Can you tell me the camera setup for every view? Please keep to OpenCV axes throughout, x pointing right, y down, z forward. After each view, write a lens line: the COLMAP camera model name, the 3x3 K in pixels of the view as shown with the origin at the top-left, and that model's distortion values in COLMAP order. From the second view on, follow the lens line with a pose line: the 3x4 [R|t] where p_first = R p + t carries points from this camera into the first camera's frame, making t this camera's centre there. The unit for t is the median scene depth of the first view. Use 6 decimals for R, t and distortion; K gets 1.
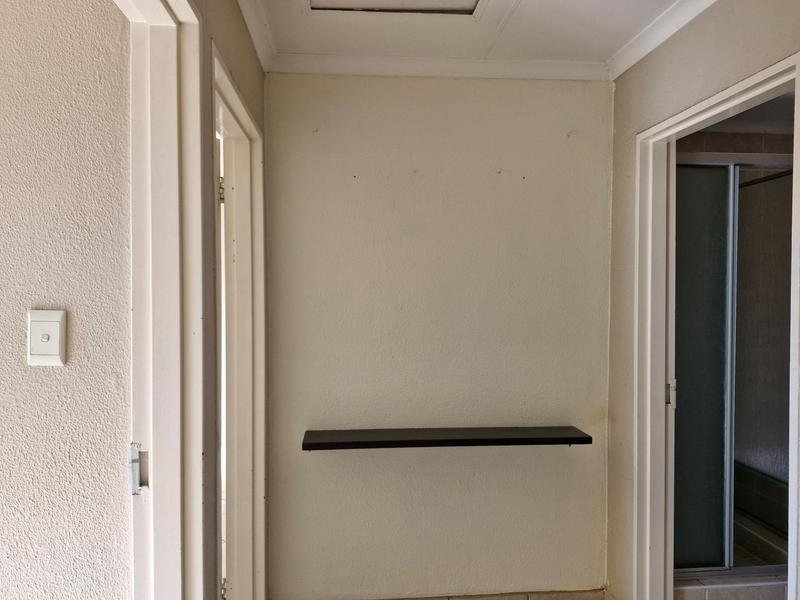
lens RADIAL K [[551.7, 0, 392.5], [0, 551.7, 299.6], [0, 0, 1]] dist [0.060458, -0.060496]
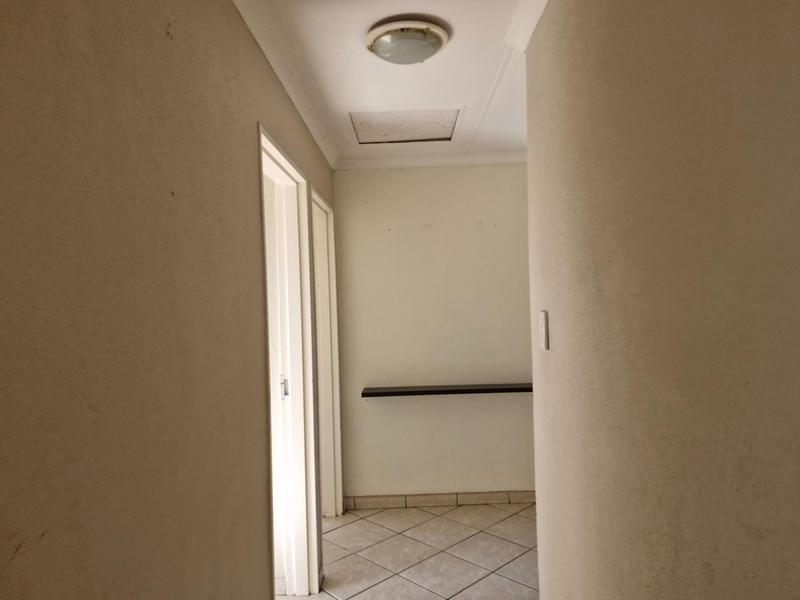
lens RADIAL K [[551.7, 0, 404.9], [0, 551.7, 300.3], [0, 0, 1]] dist [0.060458, -0.060496]
pose [[0.995169, -0.027221, -0.094331, 0.138545], [0.026929, 0.999628, -0.004371, -0.008007], [0.094415, 0.001810, 0.995531, -0.674206]]
